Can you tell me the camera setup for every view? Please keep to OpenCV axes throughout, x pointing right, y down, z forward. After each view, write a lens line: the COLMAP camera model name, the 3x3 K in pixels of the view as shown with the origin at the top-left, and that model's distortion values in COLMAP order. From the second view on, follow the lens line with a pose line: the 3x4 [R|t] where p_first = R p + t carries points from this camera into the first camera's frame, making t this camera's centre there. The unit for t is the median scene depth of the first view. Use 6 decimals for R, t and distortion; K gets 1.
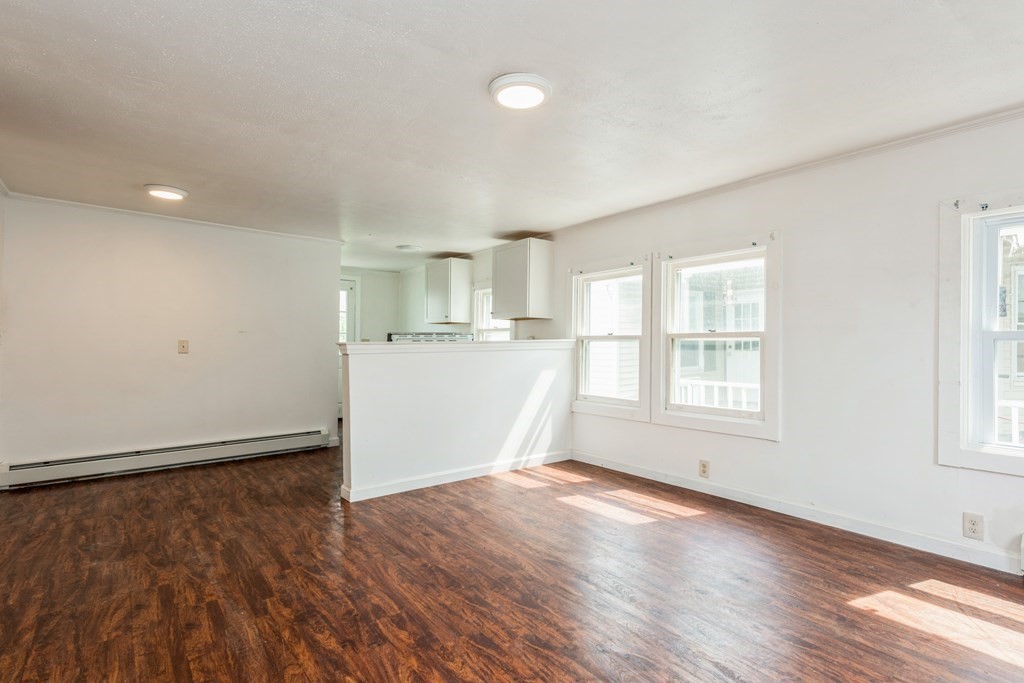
lens RADIAL K [[505.1, 0, 504.4], [0, 505.1, 334.4], [0, 0, 1]] dist [0.005821, -0.000173]
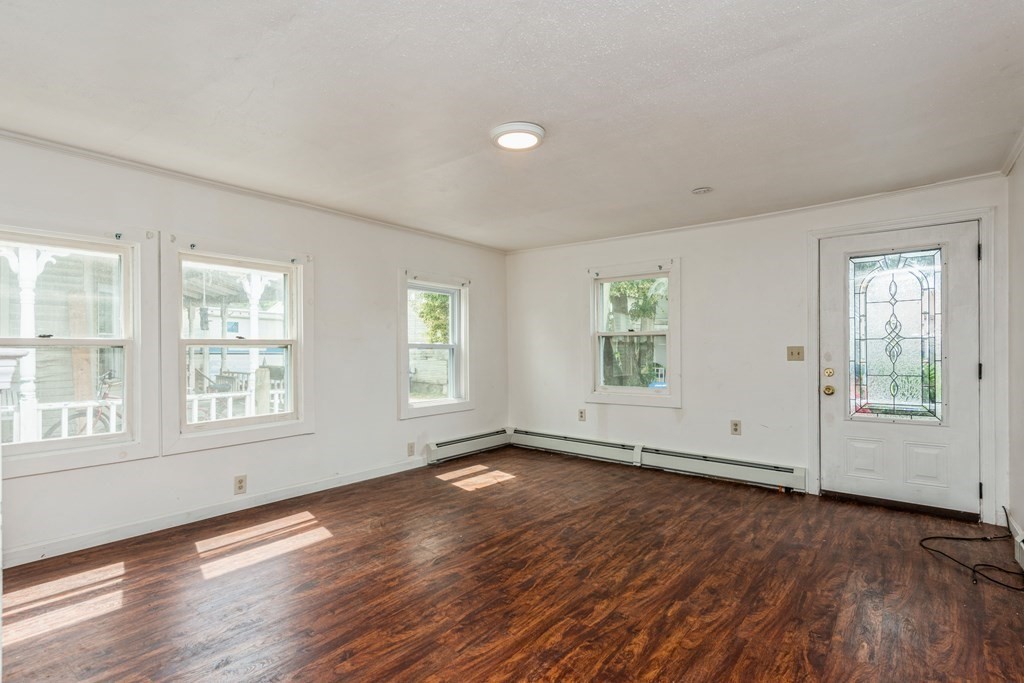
lens RADIAL K [[505.1, 0, 504.2], [0, 505.1, 351.0], [0, 0, 1]] dist [0.005821, -0.000173]
pose [[-0.236258, -0.007693, 0.971660, -1.016829], [-0.010821, 0.999927, 0.005285, 0.012924], [-0.971630, -0.009266, -0.236324, 1.208803]]
